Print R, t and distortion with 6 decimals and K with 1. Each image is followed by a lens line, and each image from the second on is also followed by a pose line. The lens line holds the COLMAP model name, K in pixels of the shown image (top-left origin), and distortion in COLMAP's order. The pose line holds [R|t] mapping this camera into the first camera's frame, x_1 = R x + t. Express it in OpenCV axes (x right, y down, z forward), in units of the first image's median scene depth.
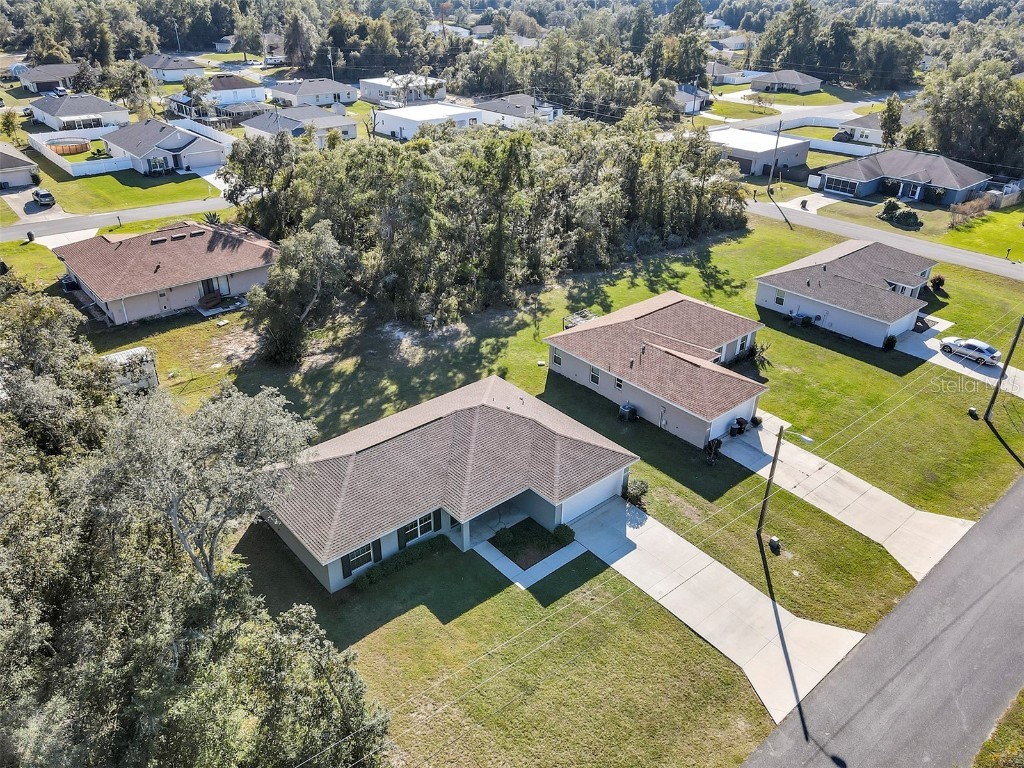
lens RADIAL K [[741.4, 0, 493.7], [0, 741.4, 385.8], [0, 0, 1]] dist [0.036683, 0.001378]
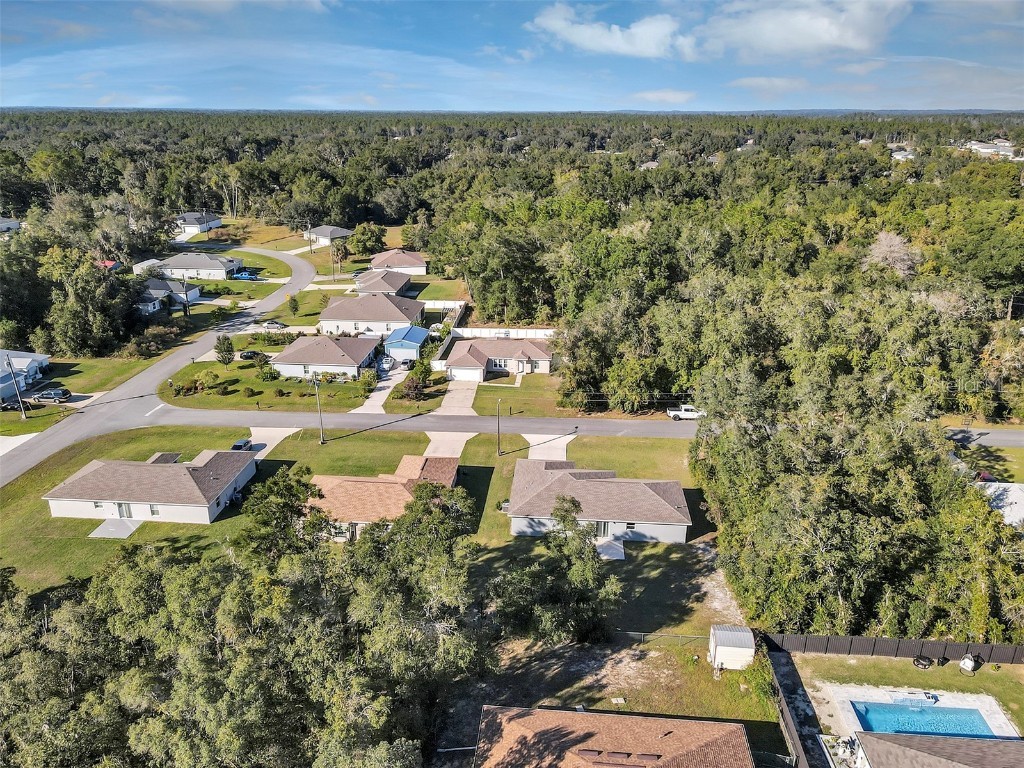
lens RADIAL K [[753.3, 0, 507.1], [0, 753.3, 379.3], [0, 0, 1]] dist [0.001164, 0.041301]
pose [[-0.716671, -0.234245, 0.656896, -0.742870], [0.337799, 0.707451, 0.620810, -0.918386], [-0.610143, 0.666815, -0.427881, 1.192977]]
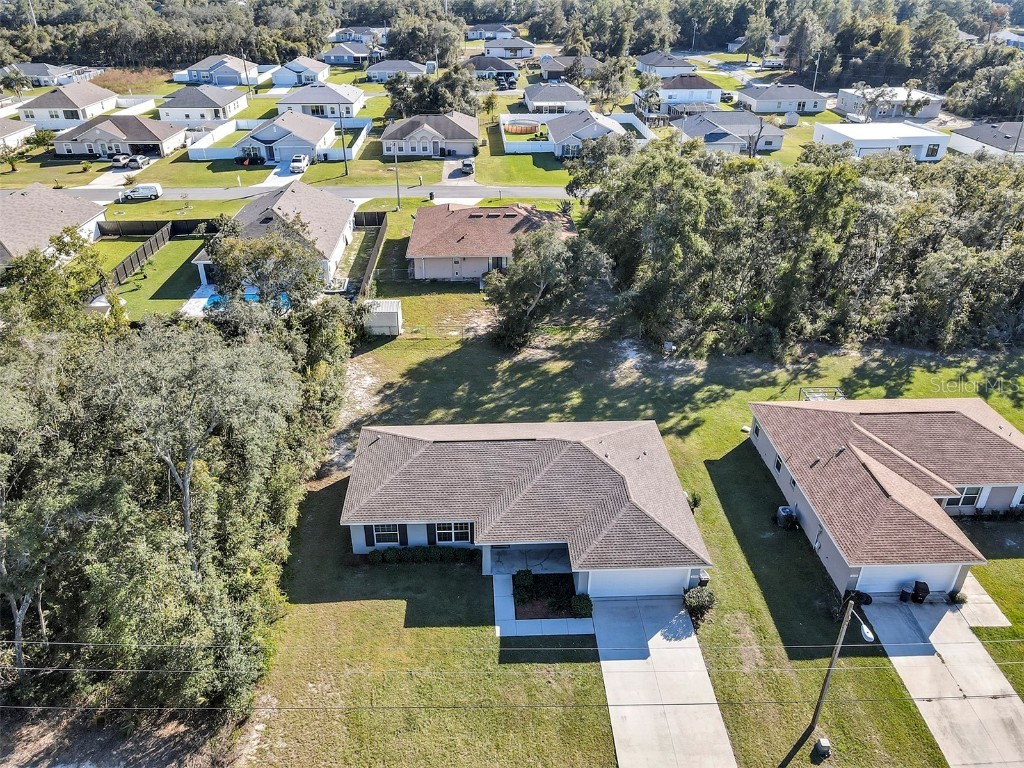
lens RADIAL K [[753.3, 0, 507.1], [0, 753.3, 379.3], [0, 0, 1]] dist [0.001164, 0.041301]
pose [[0.791386, 0.293170, -0.536433, 0.276356], [-0.298247, 0.951145, 0.079821, -0.067259], [0.533627, 0.096820, 0.840160, 0.105166]]
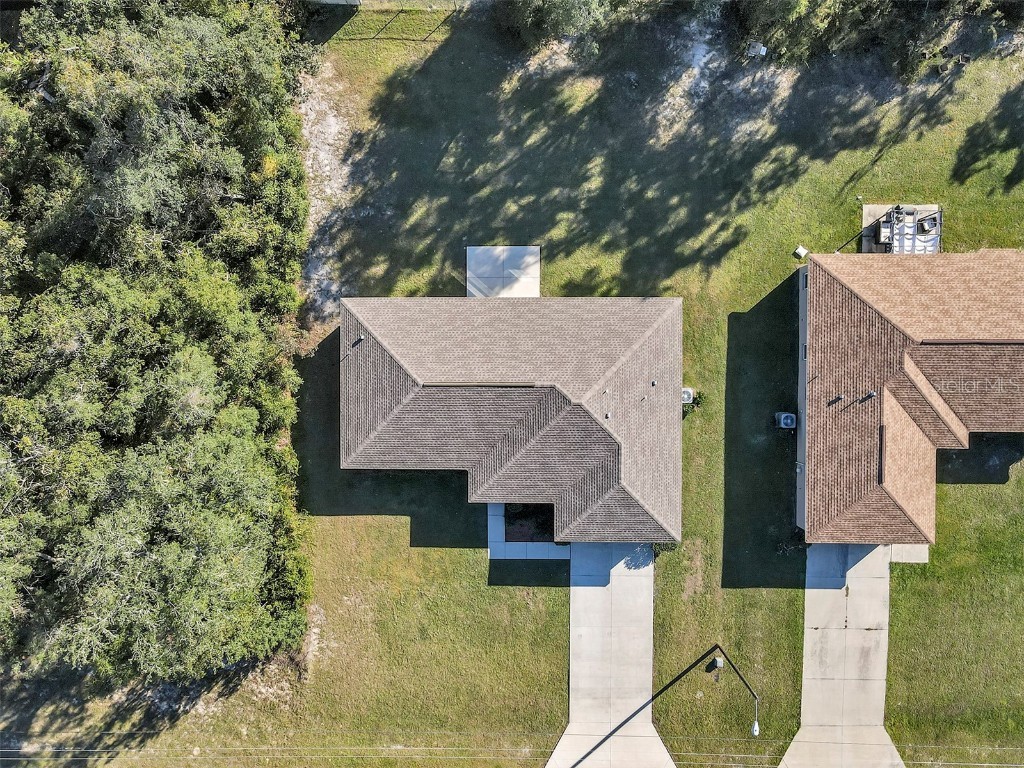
lens RADIAL K [[722.9, 0, 488.0], [0, 722.9, 369.4], [0, 0, 1]] dist [-0.000980, 0.051811]
pose [[0.769224, 0.638648, -0.020576, -0.072829], [-0.288036, 0.375312, 0.881009, -0.482371], [0.570377, -0.671766, 0.472652, 0.398011]]
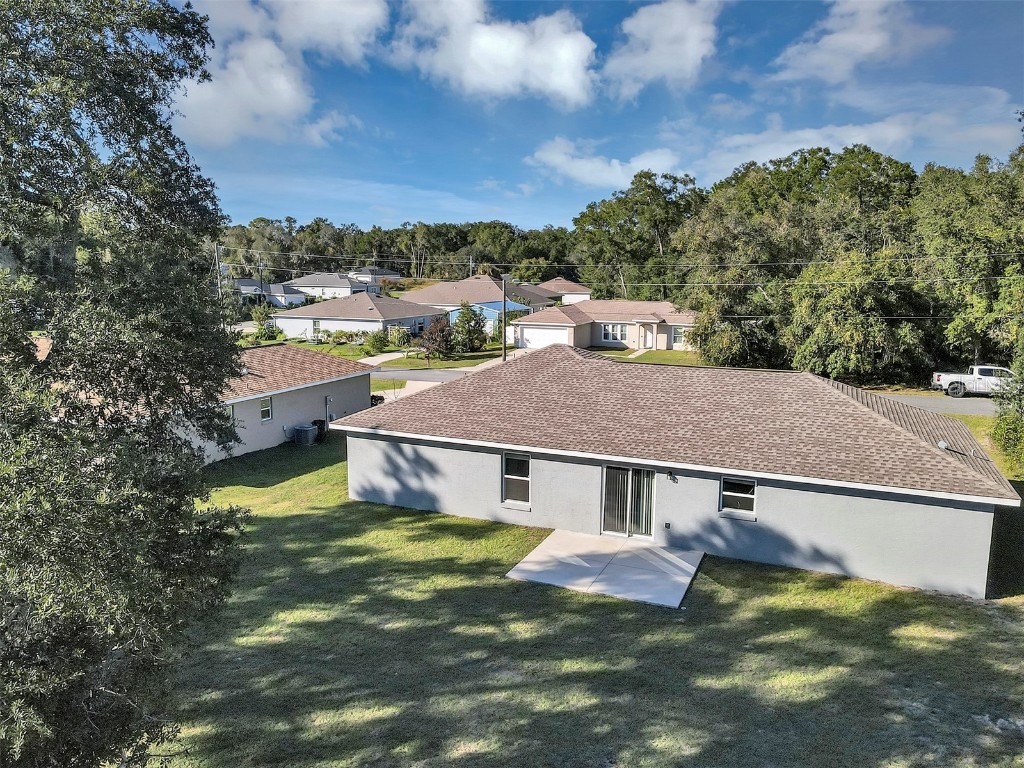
lens RADIAL K [[753.3, 0, 507.1], [0, 753.3, 379.3], [0, 0, 1]] dist [0.001164, 0.041301]
pose [[-0.448801, -0.130598, 0.884038, -0.371578], [0.432293, 0.834082, 0.342680, -0.122549], [-0.782113, 0.535958, -0.317880, 0.858452]]
